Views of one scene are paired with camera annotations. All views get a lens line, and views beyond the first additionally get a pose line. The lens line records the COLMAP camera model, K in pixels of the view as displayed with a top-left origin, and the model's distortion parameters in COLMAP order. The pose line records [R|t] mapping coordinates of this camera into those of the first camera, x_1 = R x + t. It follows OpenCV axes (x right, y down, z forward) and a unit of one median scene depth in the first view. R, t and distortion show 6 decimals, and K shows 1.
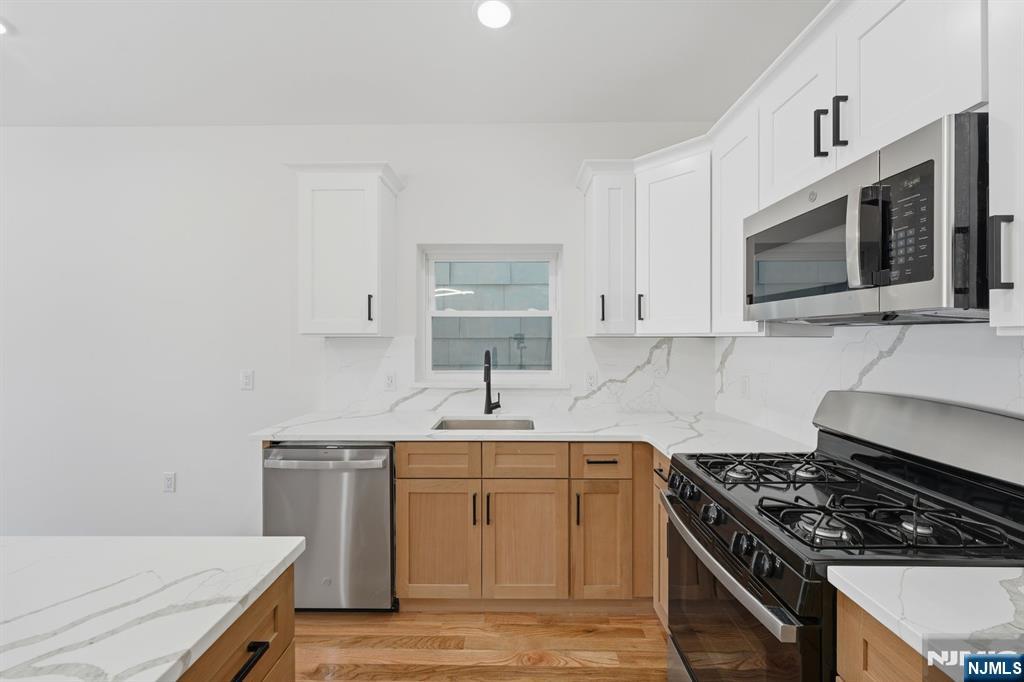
lens RADIAL K [[410.5, 0, 514.1], [0, 410.5, 339.0], [0, 0, 1]] dist [0.000548, 0.001124]
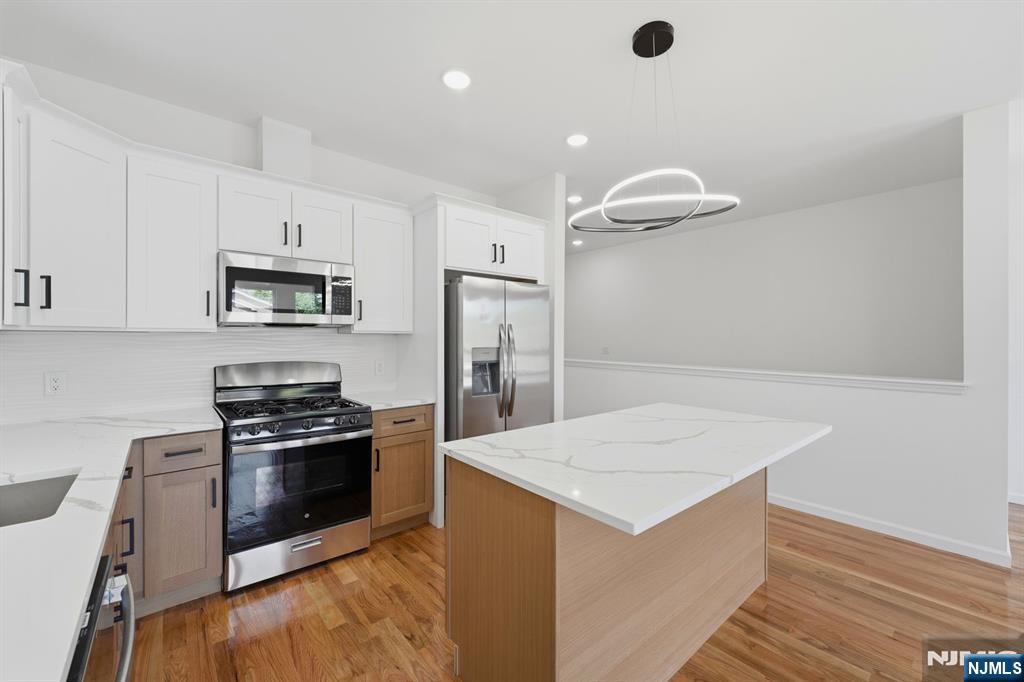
lens RADIAL K [[410.5, 0, 514.1], [0, 410.5, 337.1], [0, 0, 1]] dist [0.000548, 0.001124]
pose [[-0.659768, -0.001311, 0.751468, -1.113512], [-0.004918, 0.999985, -0.002574, 0.008614], [-0.751453, -0.005394, -0.659765, 1.085763]]
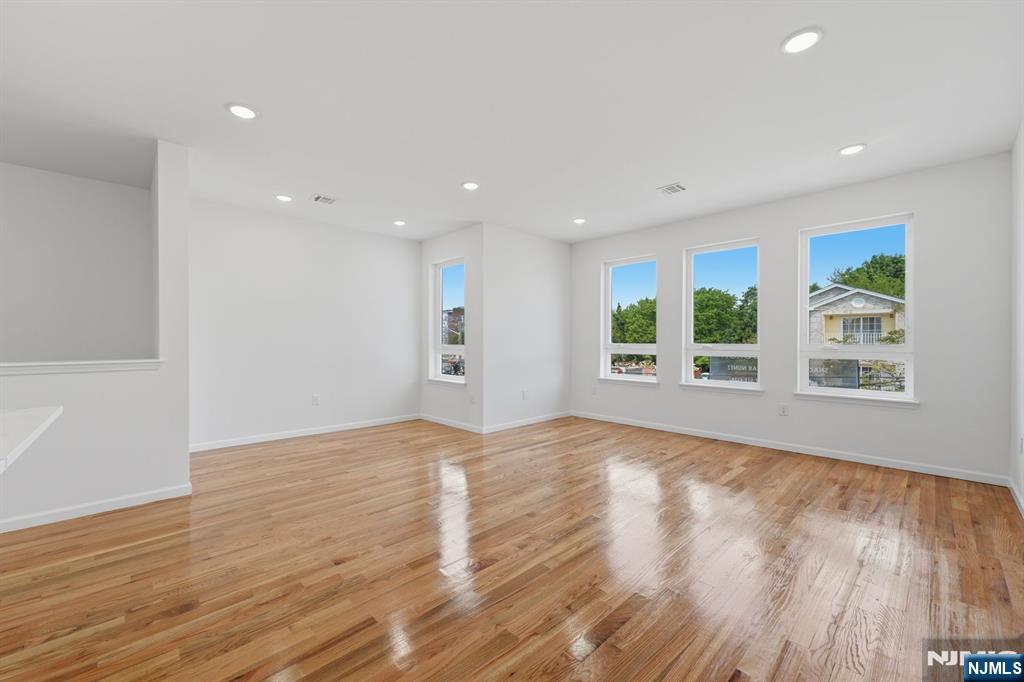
lens RADIAL K [[410.5, 0, 512.0], [0, 410.5, 346.9], [0, 0, 1]] dist [0.000548, 0.001124]
pose [[-0.717873, 0.012669, -0.696059, -0.928891], [0.003556, 0.999888, 0.014532, 0.083402], [0.696165, 0.007957, -0.717838, 1.270583]]
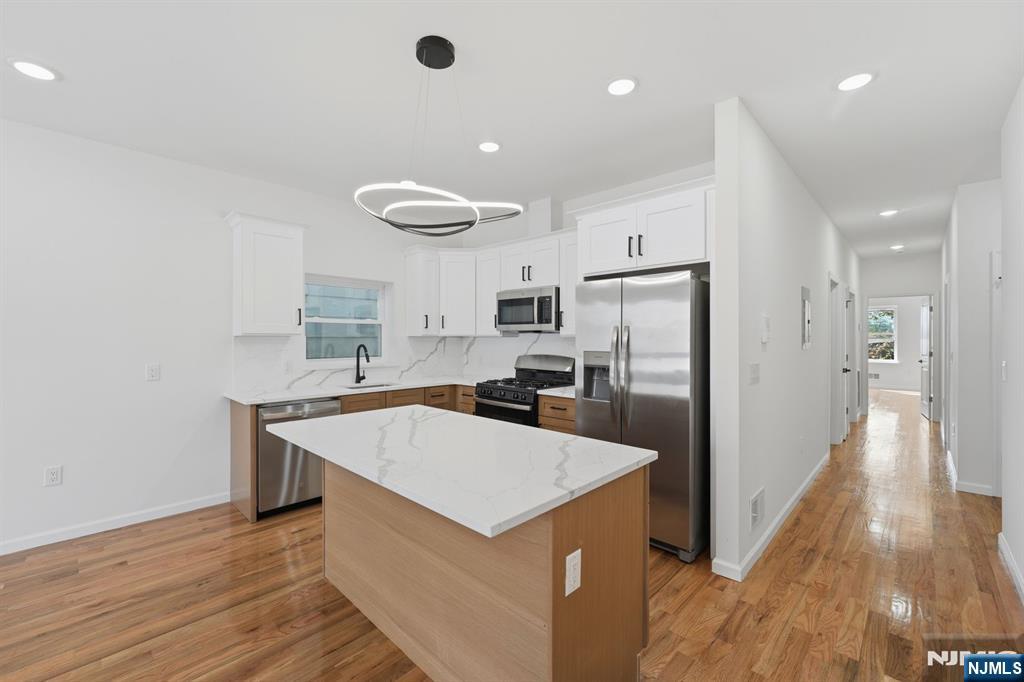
lens RADIAL K [[419.1, 0, 511.9], [0, 419.1, 334.7], [0, 0, 1]] dist [-0.001749, -0.000145]
pose [[0.687338, 0.004838, 0.726322, -1.232984], [-0.002580, 0.999988, -0.004218, -0.008605], [-0.726333, 0.001025, 0.687342, -0.858467]]
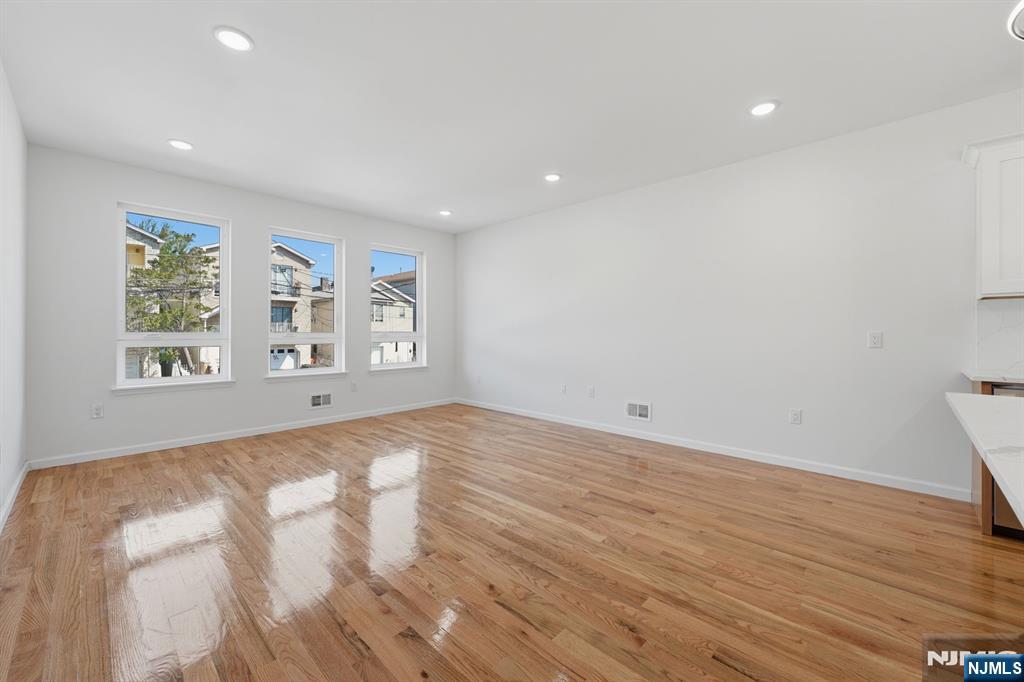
lens RADIAL K [[410.5, 0, 511.7], [0, 410.5, 322.7], [0, 0, 1]] dist [0.000548, 0.001124]
pose [[0.732943, -0.010502, -0.680209, -0.919505], [0.004778, 0.999936, -0.010291, 0.086845], [0.680273, 0.004292, 0.732946, -0.905873]]
